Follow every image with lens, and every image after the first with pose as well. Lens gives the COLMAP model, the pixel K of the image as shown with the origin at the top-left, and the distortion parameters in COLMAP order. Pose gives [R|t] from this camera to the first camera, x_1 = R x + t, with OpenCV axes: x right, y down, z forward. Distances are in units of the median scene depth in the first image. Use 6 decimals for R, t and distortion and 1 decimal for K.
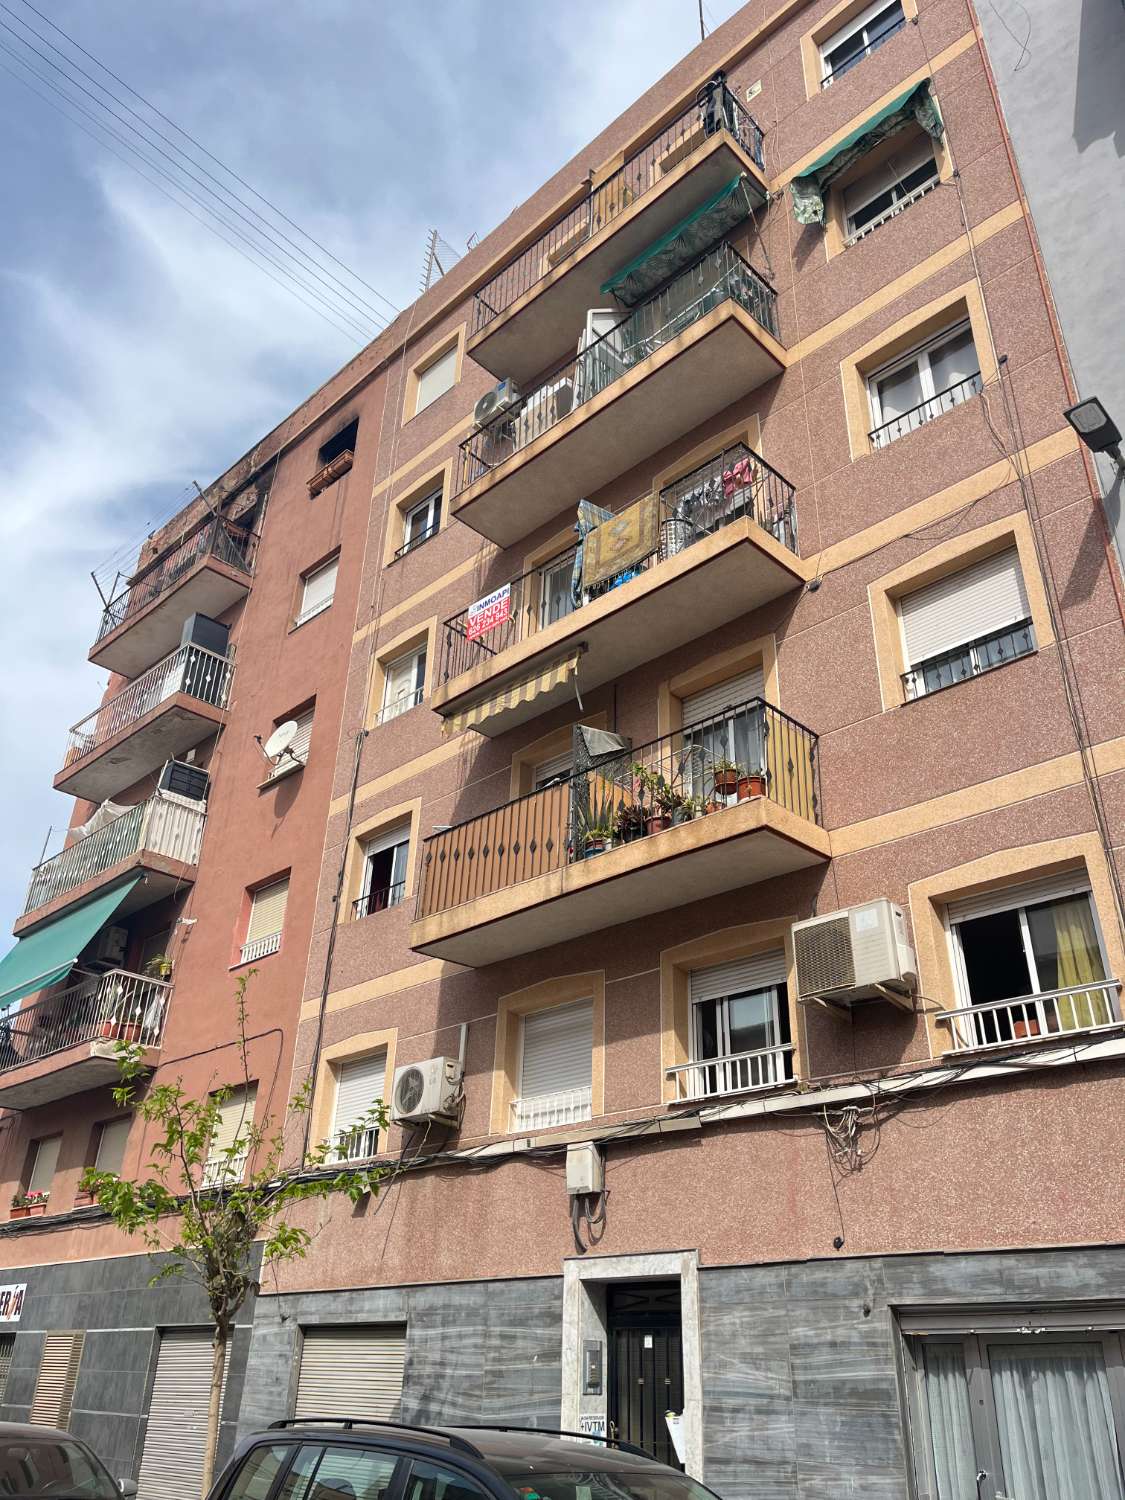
lens RADIAL K [[1141.8, 0, 564.1], [0, 1141.8, 754.4], [0, 0, 1]] dist [0.040357, -0.022076]
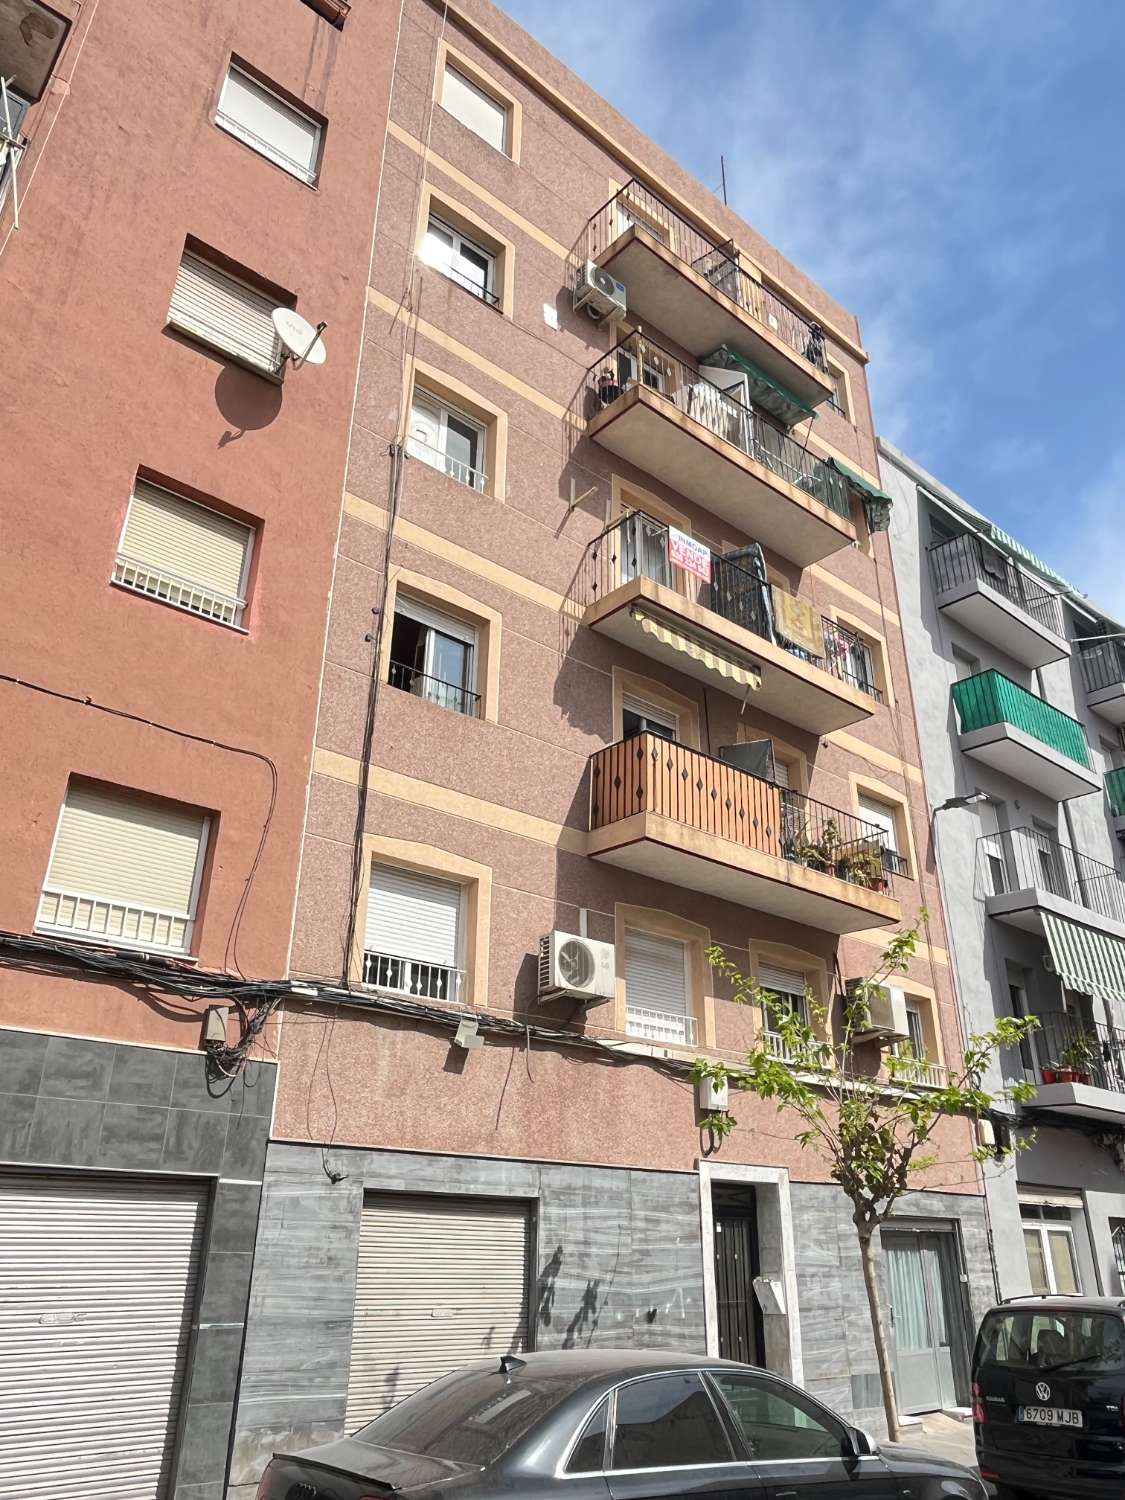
lens RADIAL K [[1056.4, 0, 564.9], [0, 1056.4, 745.1], [0, 0, 1]] dist [-0.003828, 0.009950]
pose [[0.092077, 0.404633, 0.909832, -1.125218], [-0.495225, 0.811307, -0.310698, 0.476410], [-0.863872, -0.421963, 0.275087, 0.955147]]
